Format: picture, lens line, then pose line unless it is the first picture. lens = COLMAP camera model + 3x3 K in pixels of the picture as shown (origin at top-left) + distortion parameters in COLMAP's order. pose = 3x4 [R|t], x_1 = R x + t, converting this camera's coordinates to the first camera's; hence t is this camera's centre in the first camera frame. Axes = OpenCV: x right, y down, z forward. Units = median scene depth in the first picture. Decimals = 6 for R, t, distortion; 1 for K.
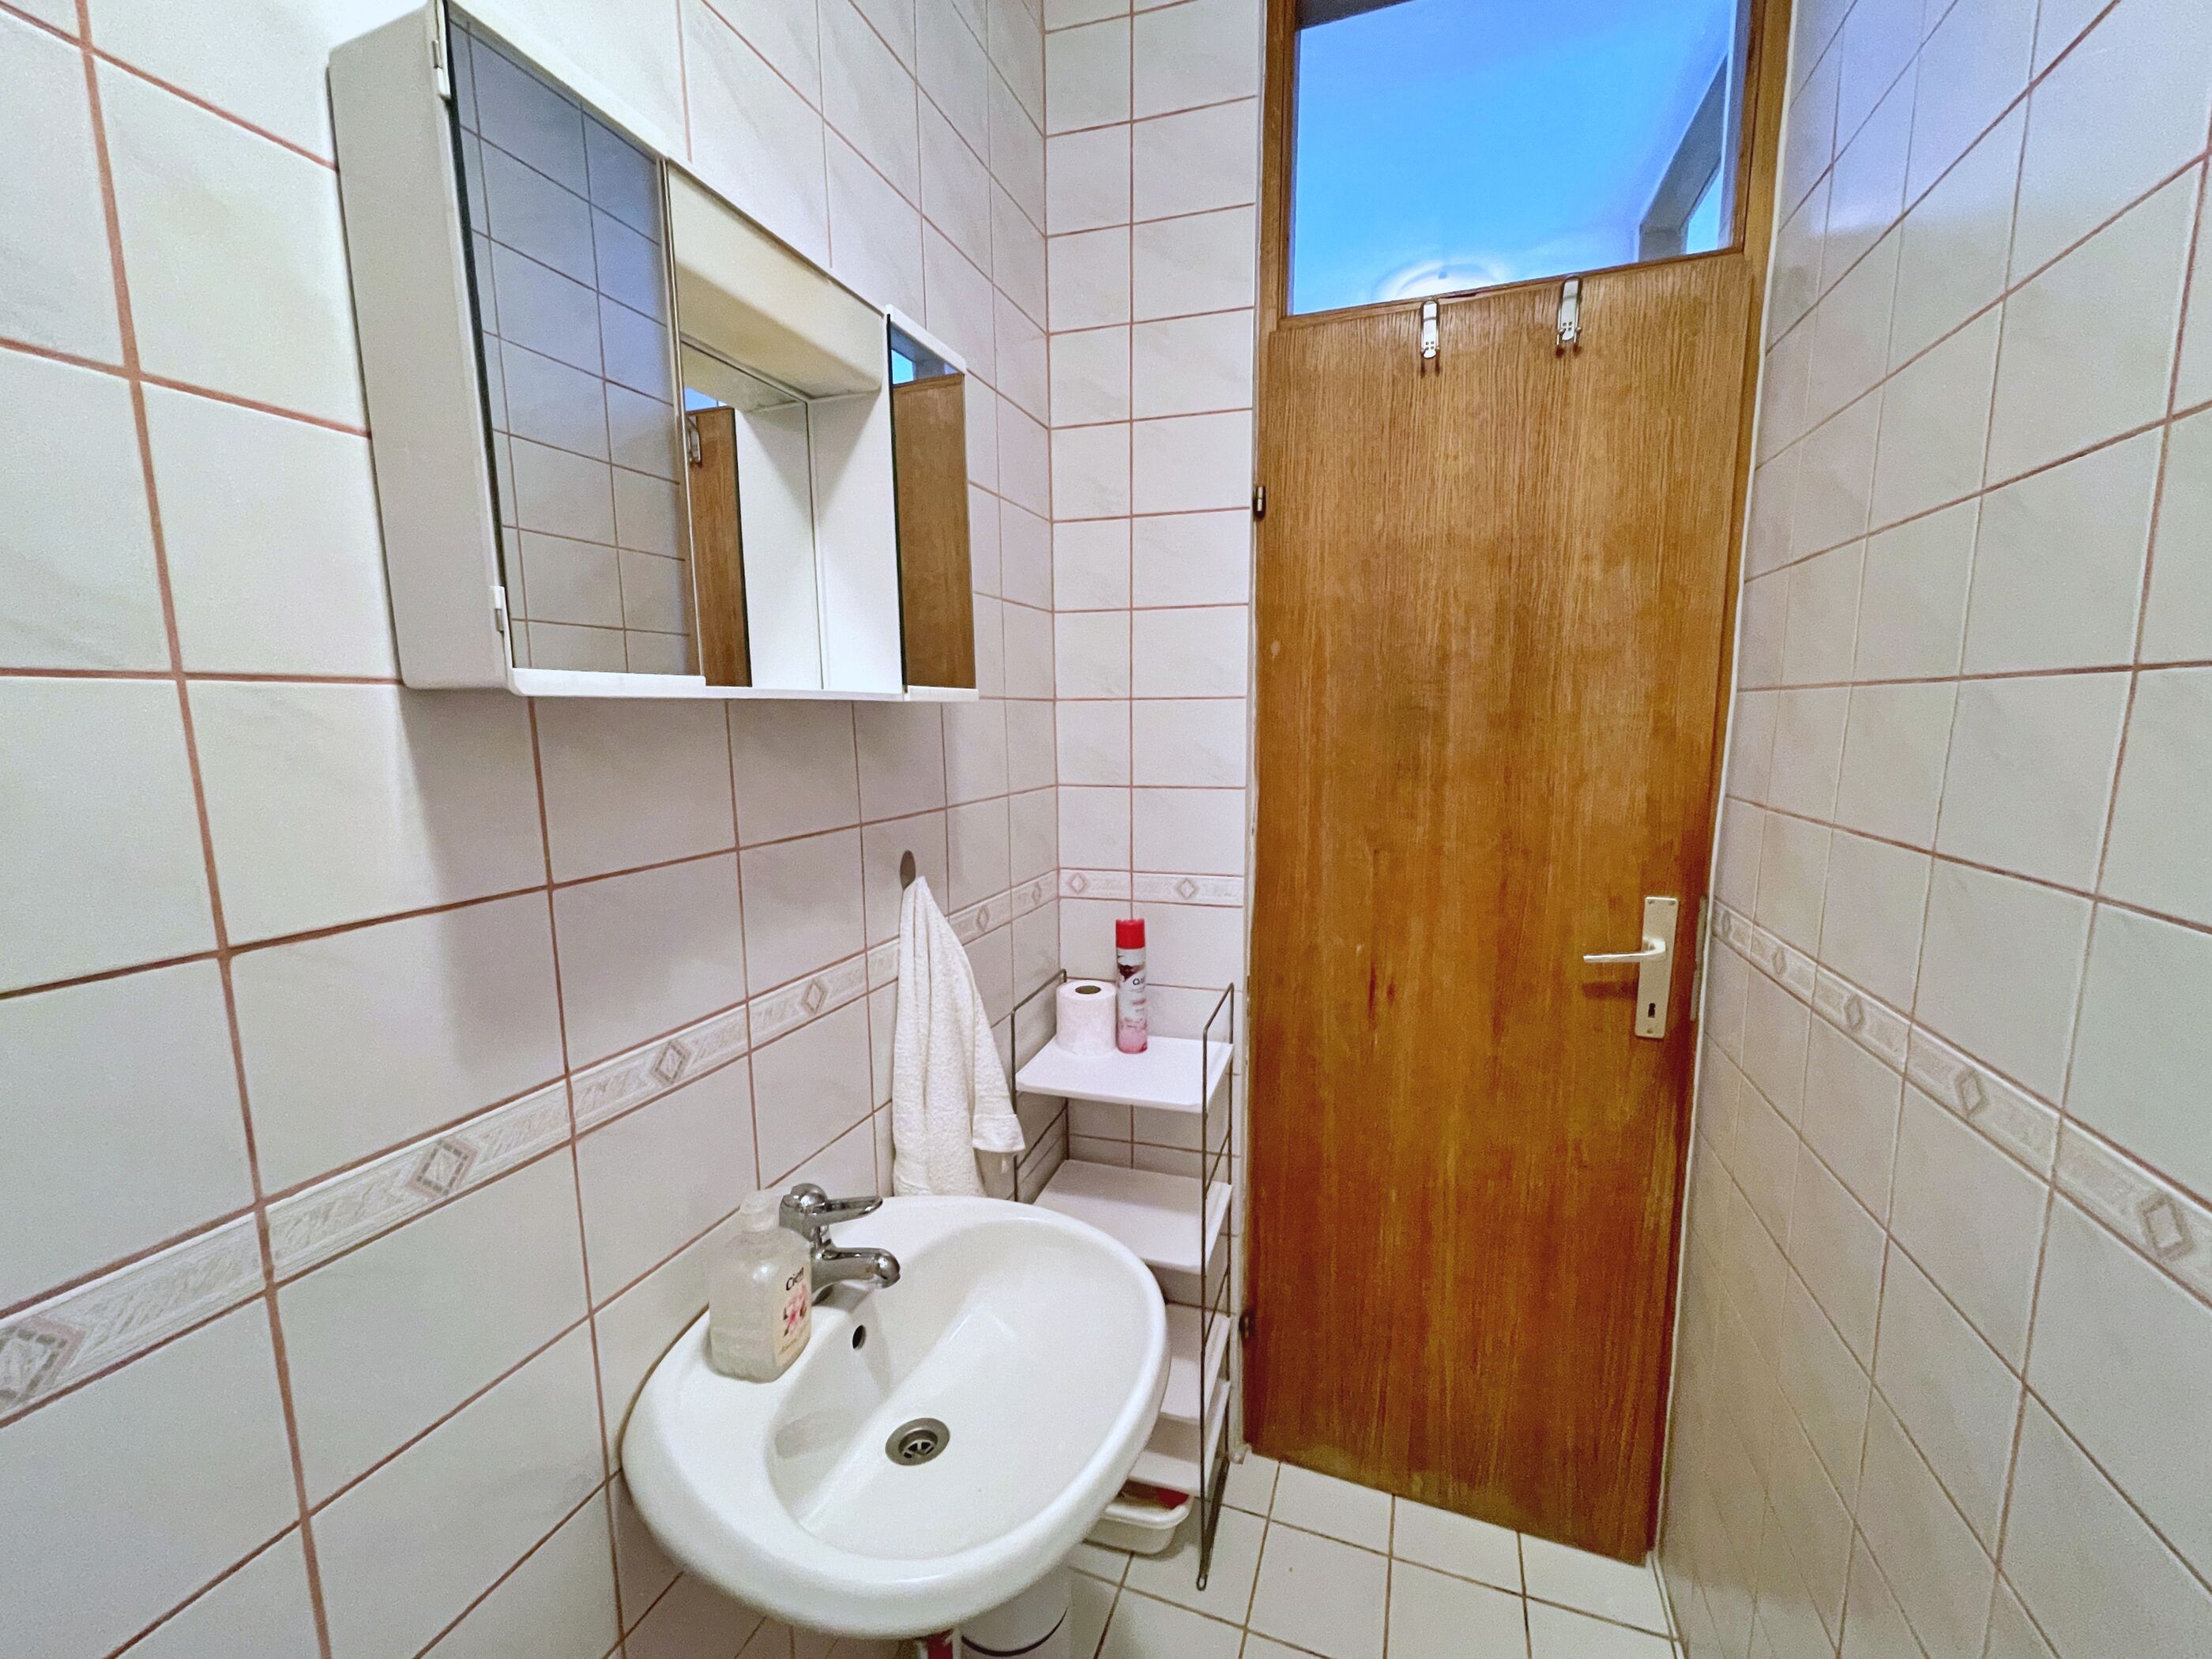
lens RADIAL K [[917.2, 0, 1105.9], [0, 917.2, 839.1], [0, 0, 1]] dist [0.001376, 0.000301]
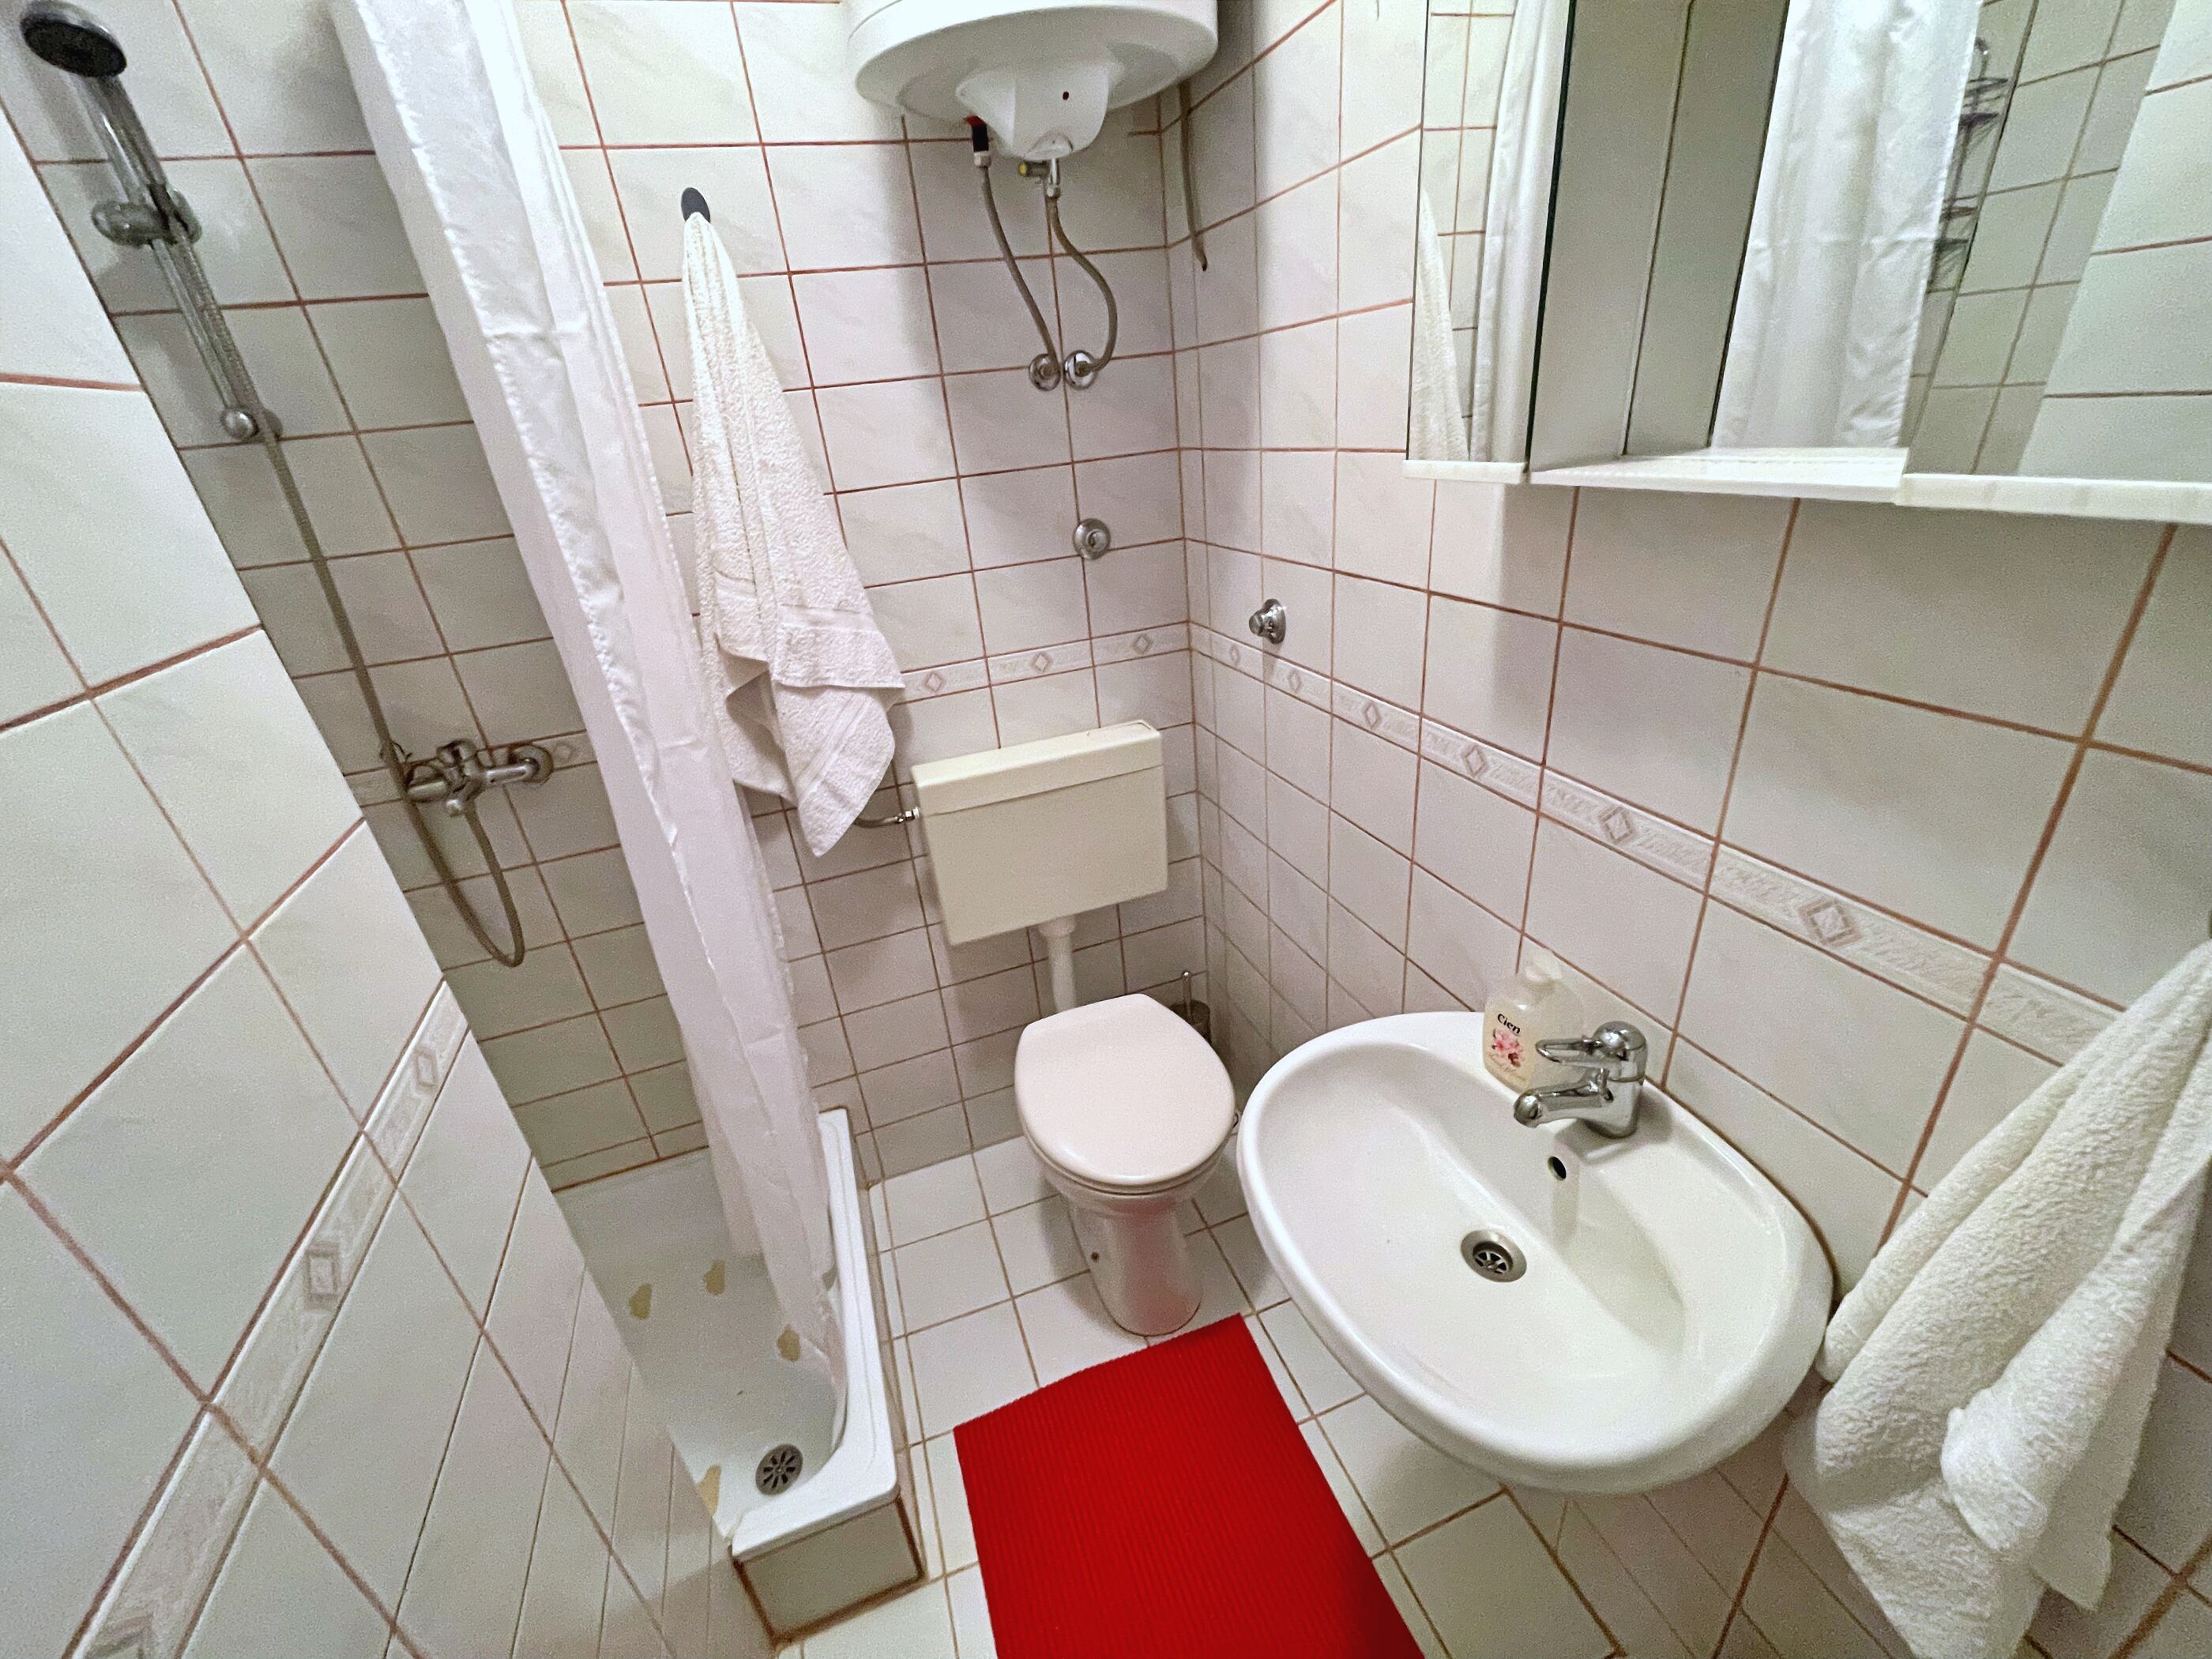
lens RADIAL K [[917.2, 0, 1105.9], [0, 917.2, 839.1], [0, 0, 1]] dist [0.001376, 0.000301]
pose [[-0.779464, 0.271429, -0.564591, 0.654842], [-0.067605, 0.859548, 0.506564, -0.269436], [0.622789, 0.433018, -0.651636, 1.357705]]
